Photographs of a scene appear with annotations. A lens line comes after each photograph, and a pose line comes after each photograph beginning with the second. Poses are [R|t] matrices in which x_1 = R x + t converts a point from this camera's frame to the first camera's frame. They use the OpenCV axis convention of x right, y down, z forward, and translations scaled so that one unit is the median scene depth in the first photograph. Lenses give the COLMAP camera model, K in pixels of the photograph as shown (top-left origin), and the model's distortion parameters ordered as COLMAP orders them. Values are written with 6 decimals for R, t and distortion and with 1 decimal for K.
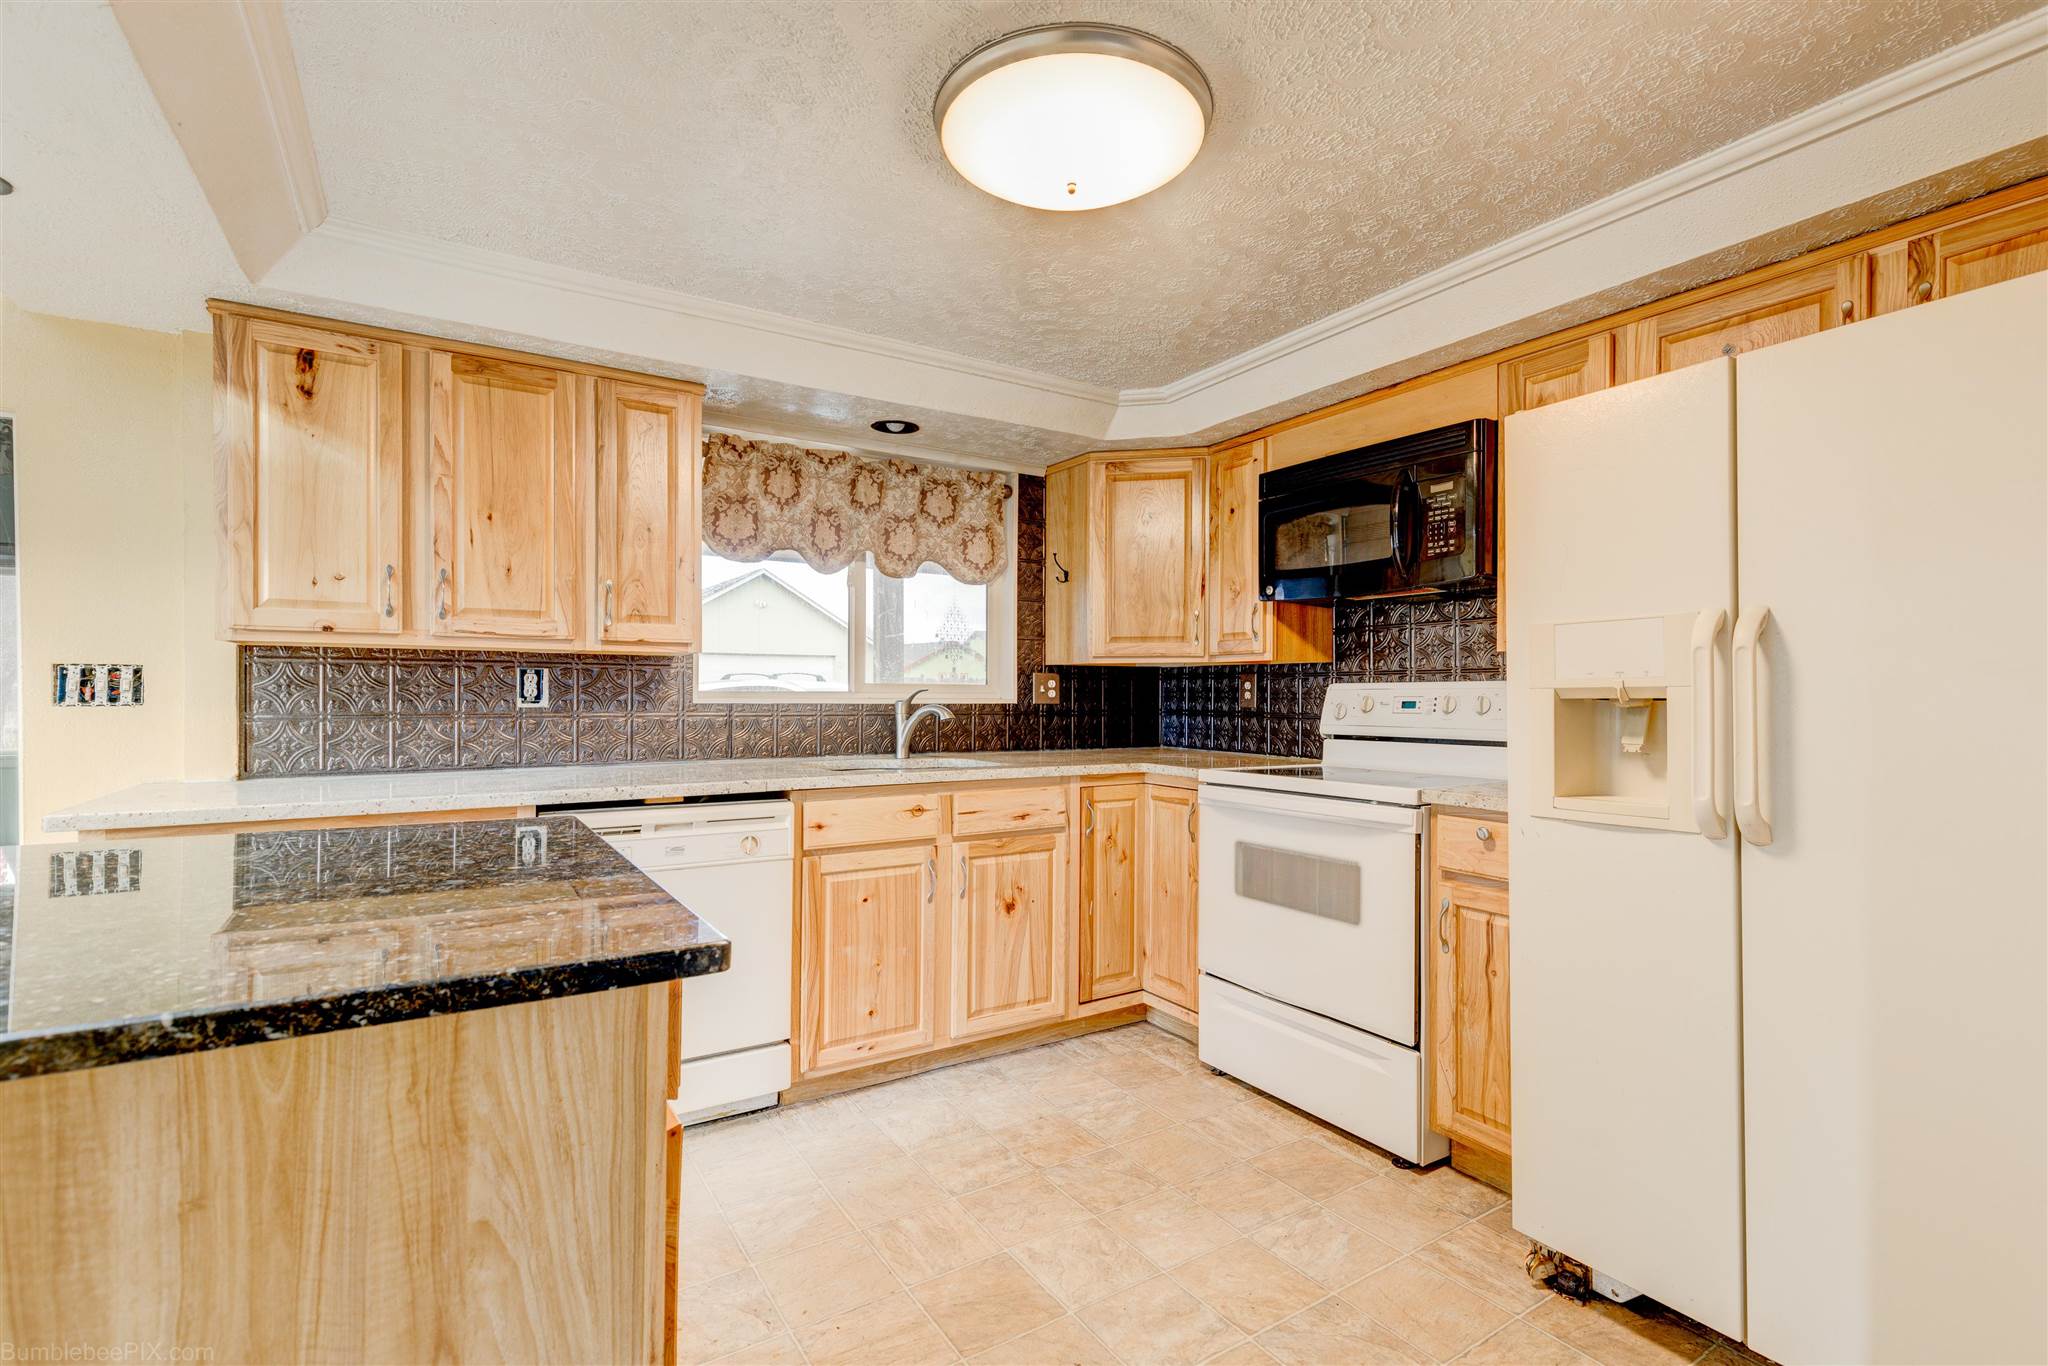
lens RADIAL K [[926.2, 0, 1020.7], [0, 926.2, 691.2], [0, 0, 1]] dist [0.007335, -0.001627]
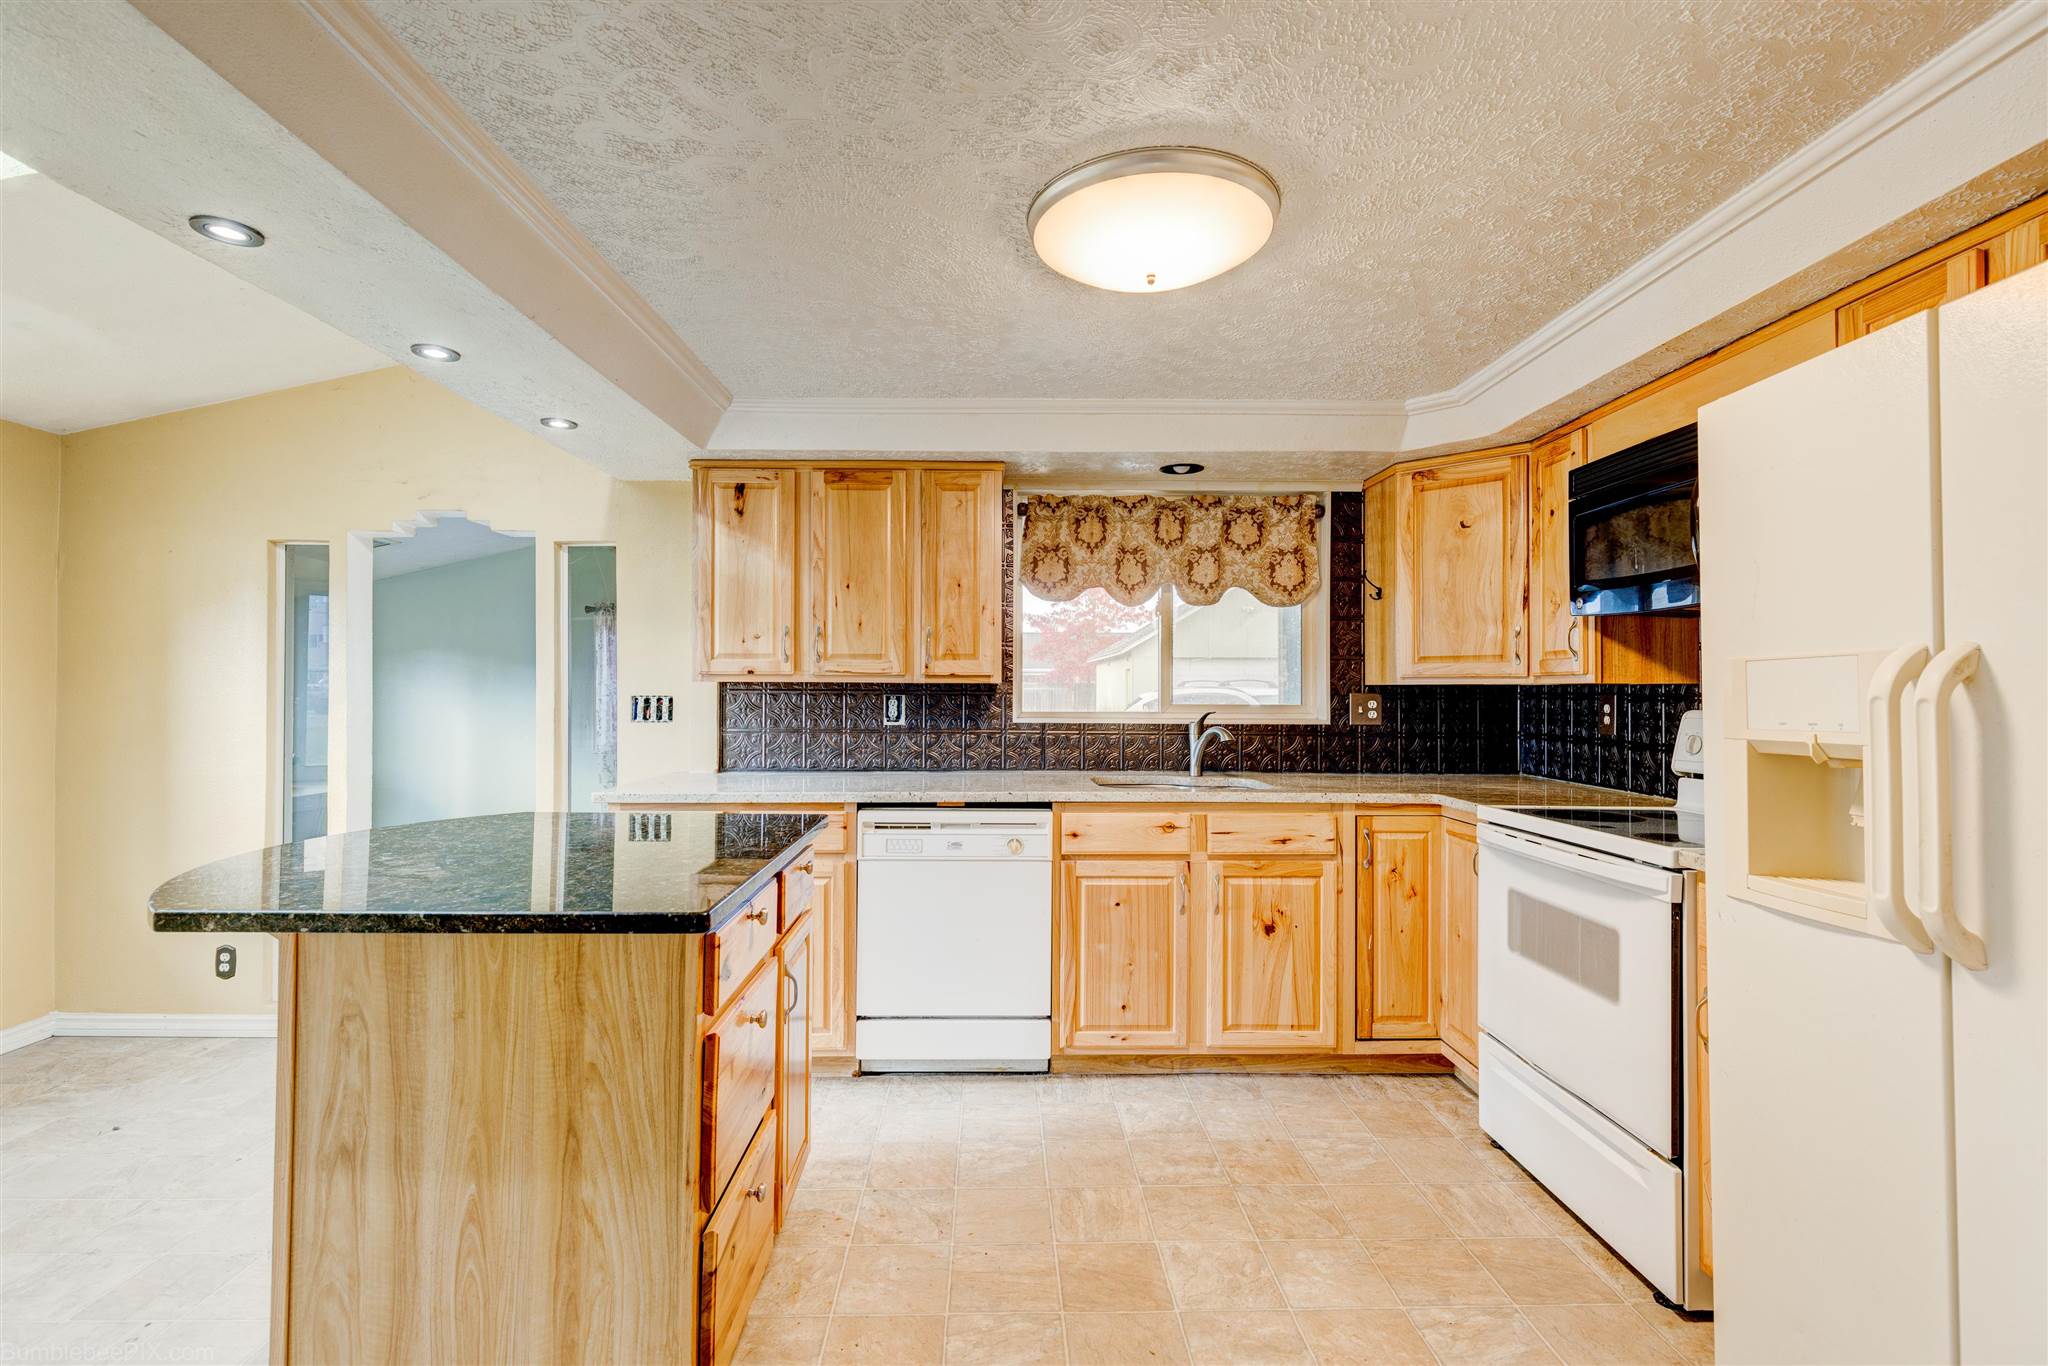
lens RADIAL K [[926.2, 0, 1041.3], [0, 926.2, 673.0], [0, 0, 1]] dist [0.007335, -0.001627]
pose [[0.855978, -0.009858, -0.516919, 0.344606], [0.001063, 0.999850, -0.017307, -0.035162], [0.517012, 0.014265, 0.855859, -0.006862]]
